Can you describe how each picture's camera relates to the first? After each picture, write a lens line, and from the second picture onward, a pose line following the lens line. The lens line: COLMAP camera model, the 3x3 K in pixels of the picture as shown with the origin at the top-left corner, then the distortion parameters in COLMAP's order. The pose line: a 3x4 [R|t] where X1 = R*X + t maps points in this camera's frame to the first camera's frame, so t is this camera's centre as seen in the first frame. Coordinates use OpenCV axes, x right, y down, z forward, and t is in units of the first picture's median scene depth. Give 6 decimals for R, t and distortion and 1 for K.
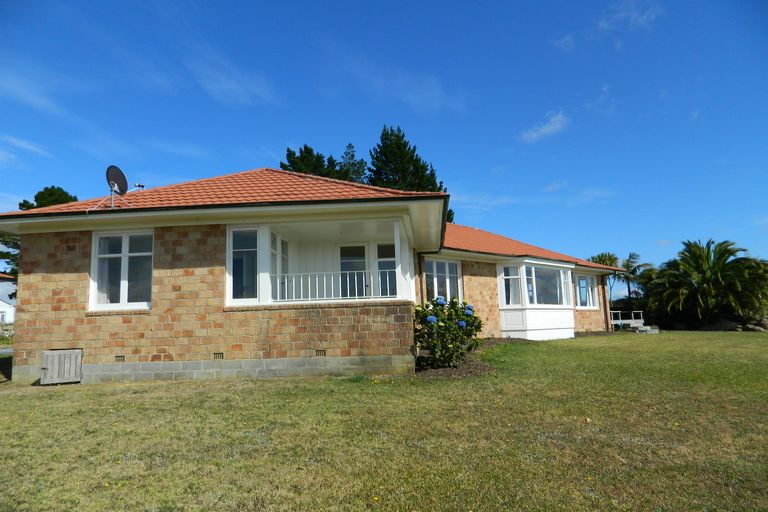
lens RADIAL K [[558.7, 0, 384.0], [0, 558.7, 256.0], [0, 0, 1]] dist [-0.004356, -0.002858]
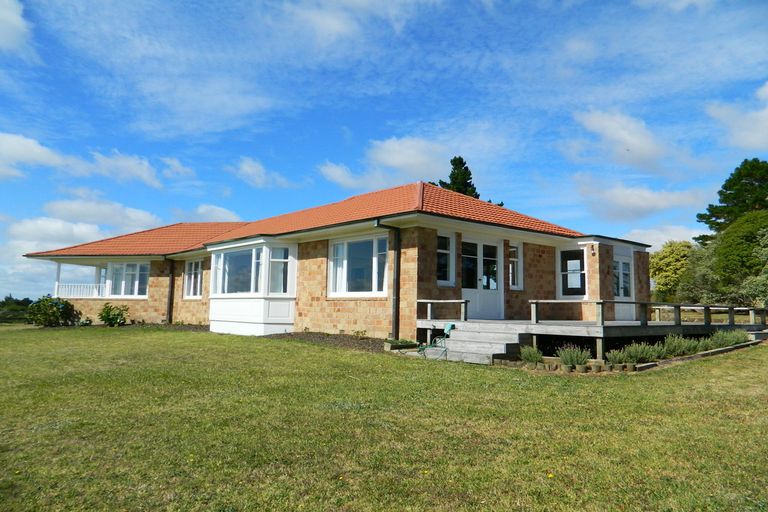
lens RADIAL K [[558.7, 0, 384.0], [0, 558.7, 256.0], [0, 0, 1]] dist [-0.004356, -0.002858]
pose [[0.076993, -0.079827, -0.993831, 1.120050], [0.087951, 0.993448, -0.072983, 0.110453], [0.993145, -0.081789, 0.083510, 1.125058]]
